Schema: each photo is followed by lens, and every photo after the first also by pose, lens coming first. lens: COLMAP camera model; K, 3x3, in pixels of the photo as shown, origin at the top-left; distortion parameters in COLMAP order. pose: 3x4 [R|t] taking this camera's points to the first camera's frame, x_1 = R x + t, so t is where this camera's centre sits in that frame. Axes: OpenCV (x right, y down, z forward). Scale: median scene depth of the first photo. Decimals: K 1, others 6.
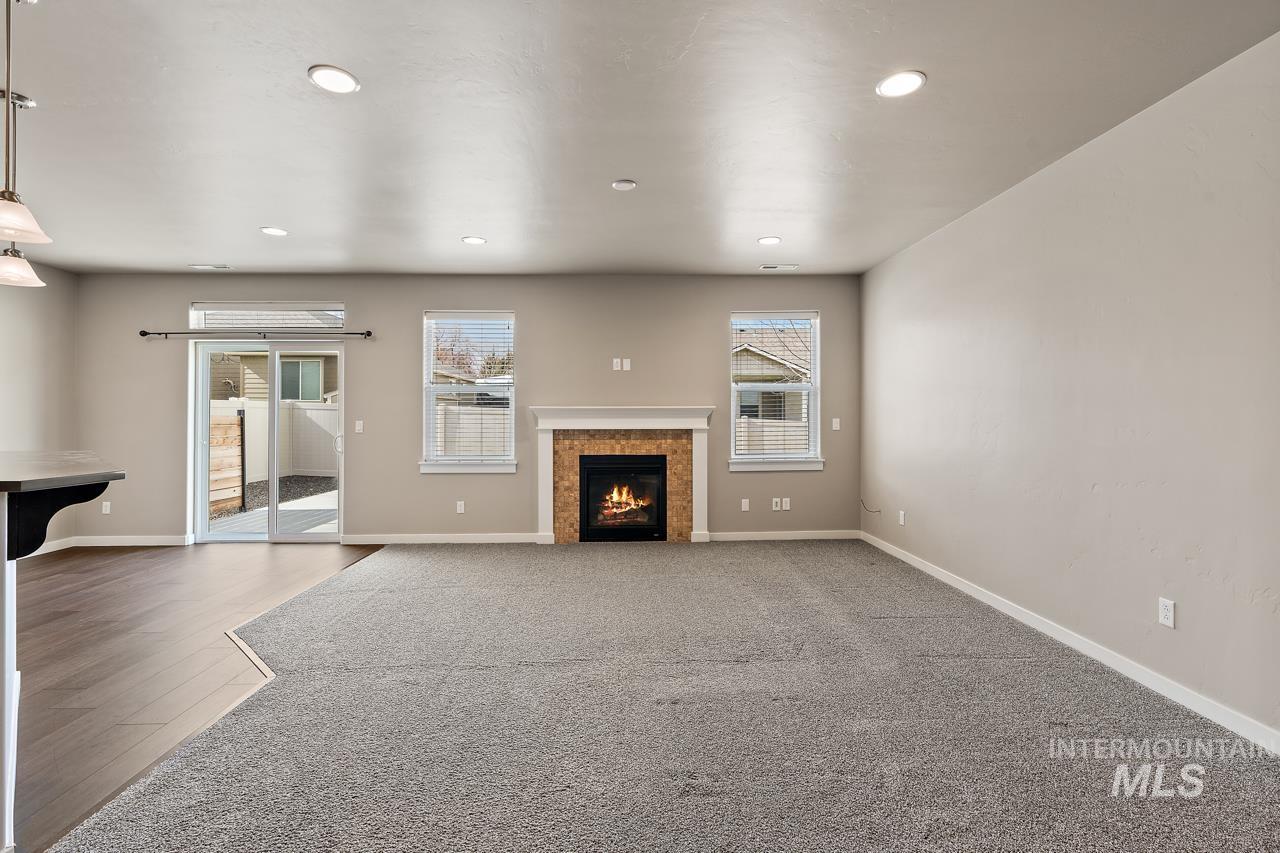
lens RADIAL K [[584.4, 0, 636.9], [0, 584.4, 415.6], [0, 0, 1]] dist [-0.000734, 0.000508]
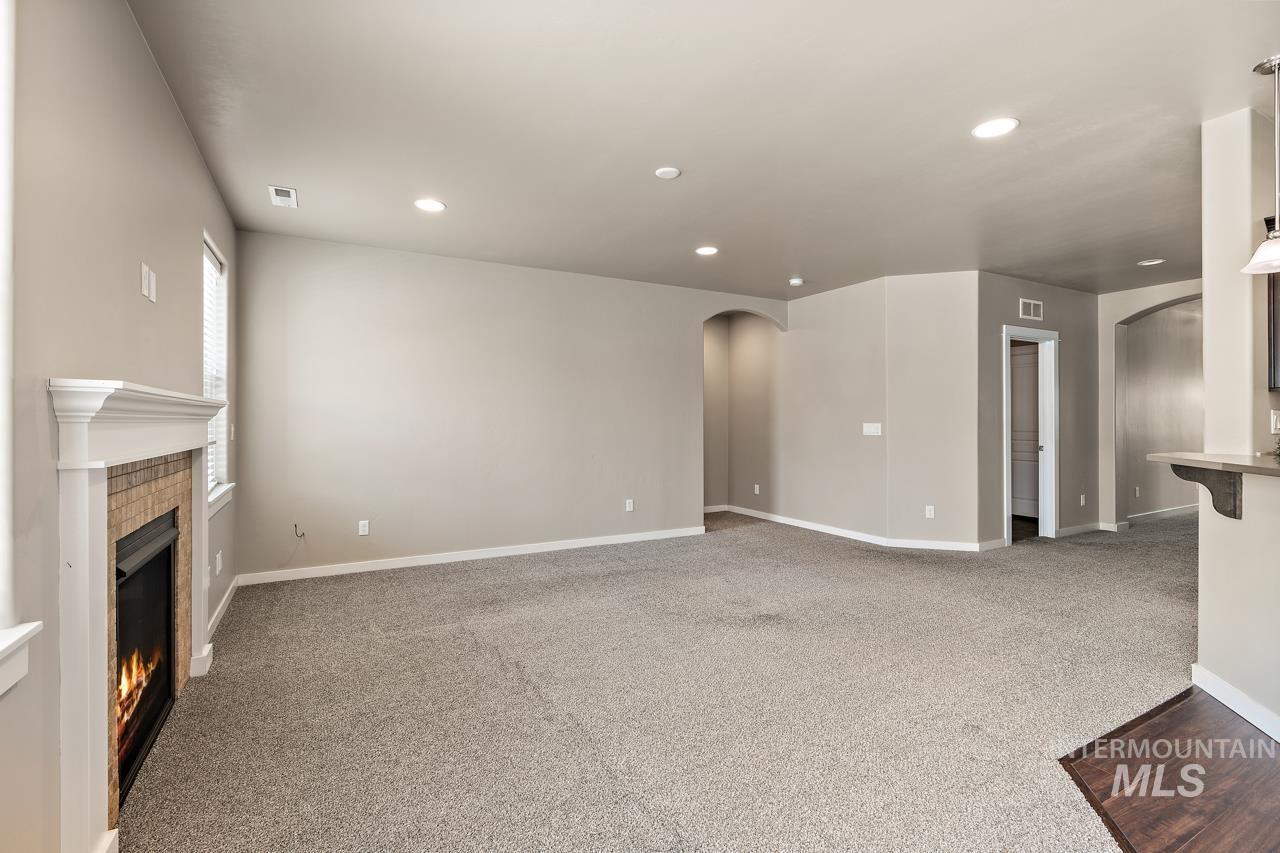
lens RADIAL K [[584.4, 0, 636.9], [0, 584.4, 415.6], [0, 0, 1]] dist [-0.000734, 0.000508]
pose [[-0.446113, 0.004035, 0.894968, -0.506380], [0.001519, 0.999992, -0.003751, -0.001649], [-0.894976, -0.000314, -0.446115, 0.878497]]
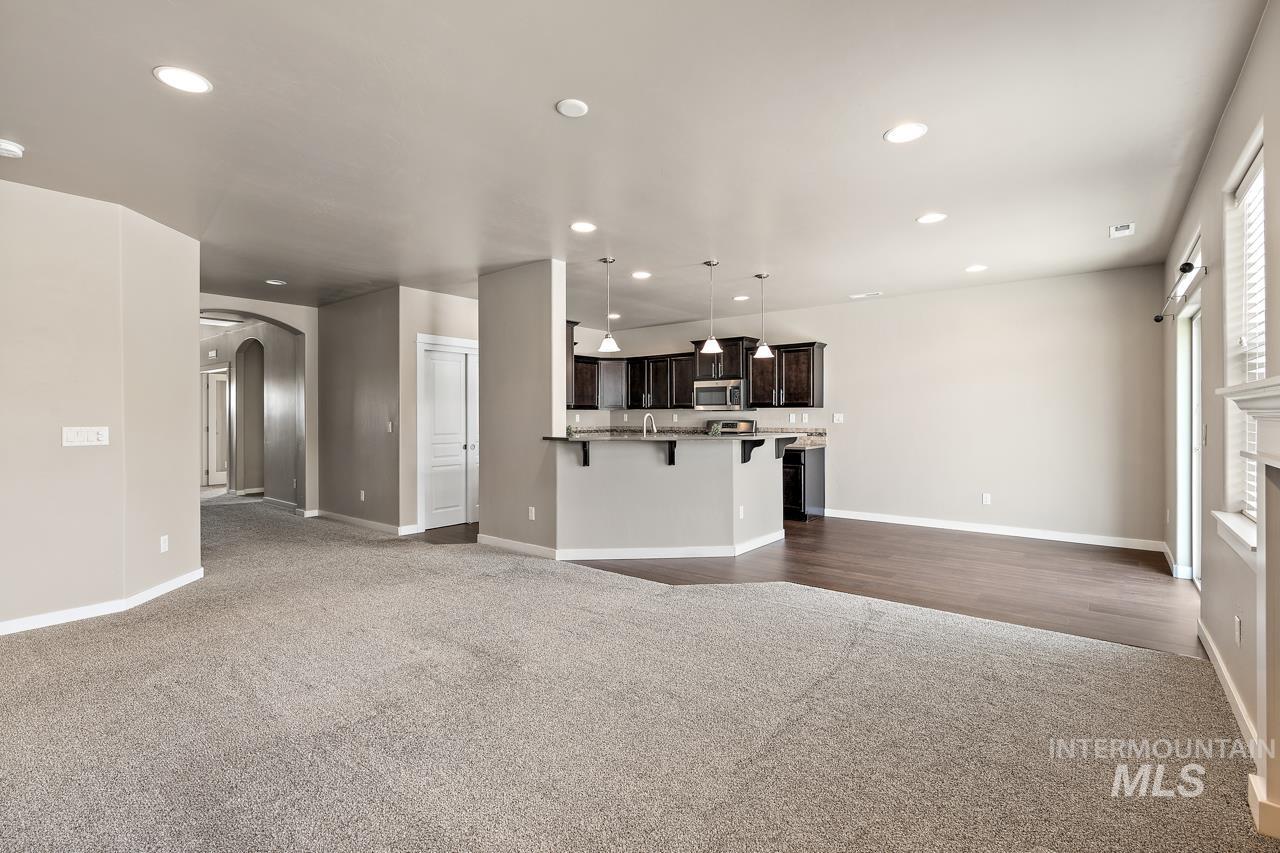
lens RADIAL K [[584.4, 0, 636.9], [0, 584.4, 415.6], [0, 0, 1]] dist [-0.000734, 0.000508]
pose [[-0.646895, 0.001871, -0.762577, 0.300685], [0.004551, 0.999989, -0.001407, -0.000087], [0.762566, -0.004381, -0.646896, 0.924513]]
